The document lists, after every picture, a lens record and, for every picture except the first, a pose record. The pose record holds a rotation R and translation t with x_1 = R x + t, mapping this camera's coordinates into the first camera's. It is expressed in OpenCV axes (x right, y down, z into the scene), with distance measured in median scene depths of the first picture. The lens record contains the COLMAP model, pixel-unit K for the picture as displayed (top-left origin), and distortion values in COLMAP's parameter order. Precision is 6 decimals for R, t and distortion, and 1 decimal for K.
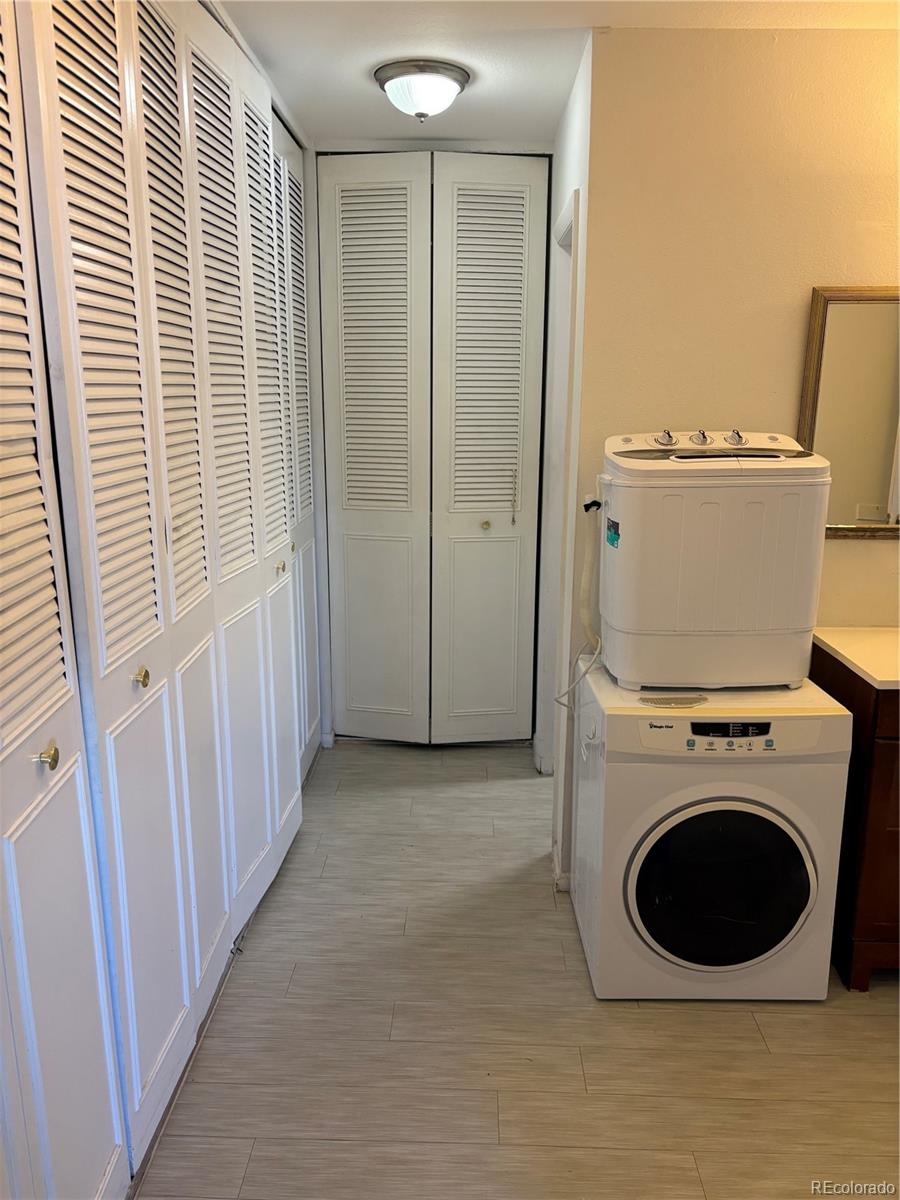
lens RADIAL K [[924.2, 0, 453.4], [0, 924.2, 599.1], [0, 0, 1]] dist [0.050164, -0.057971]
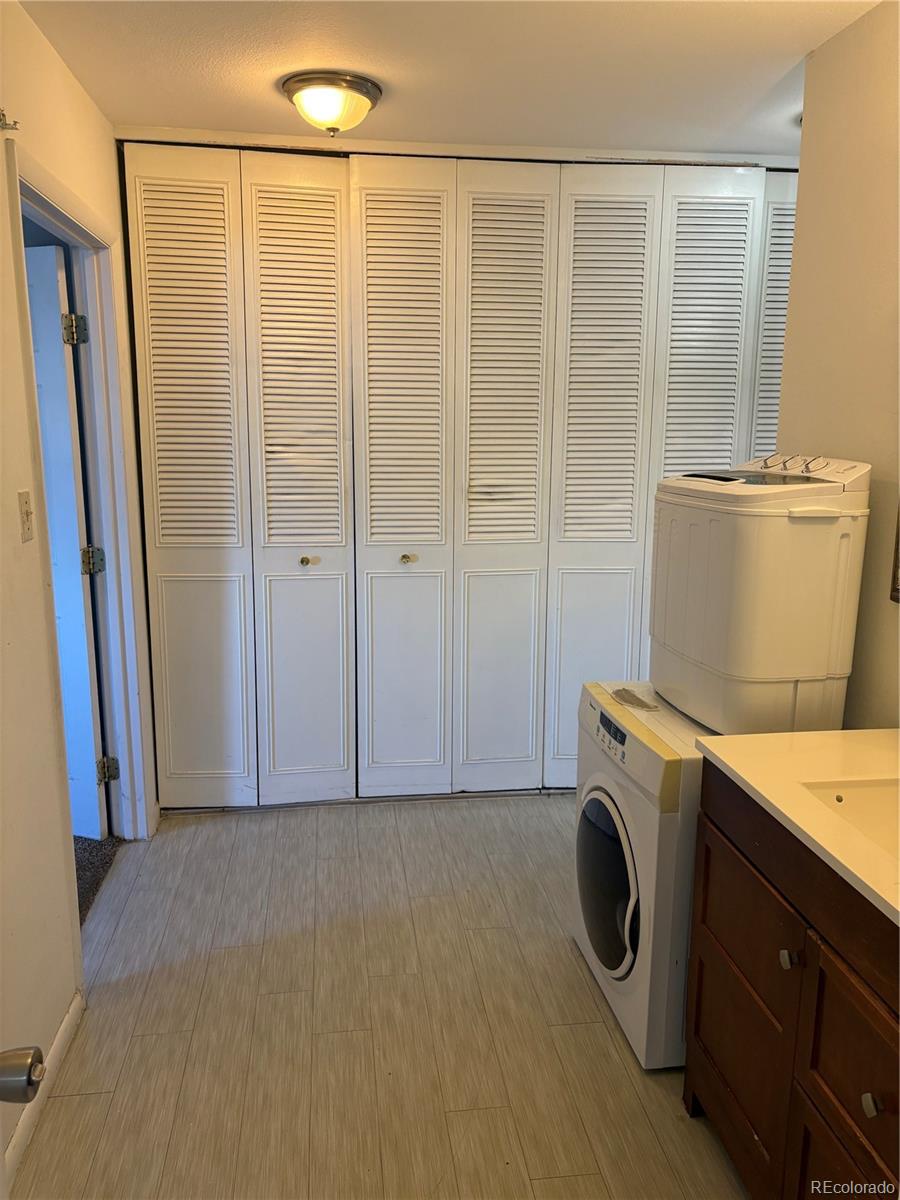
lens RADIAL K [[924.2, 0, 451.6], [0, 924.2, 599.1], [0, 0, 1]] dist [0.050164, -0.057971]
pose [[0.141827, 0.183615, -0.972713, 1.278737], [-0.240388, 0.959620, 0.146093, -0.111619], [0.960260, 0.213108, 0.180239, 0.603868]]
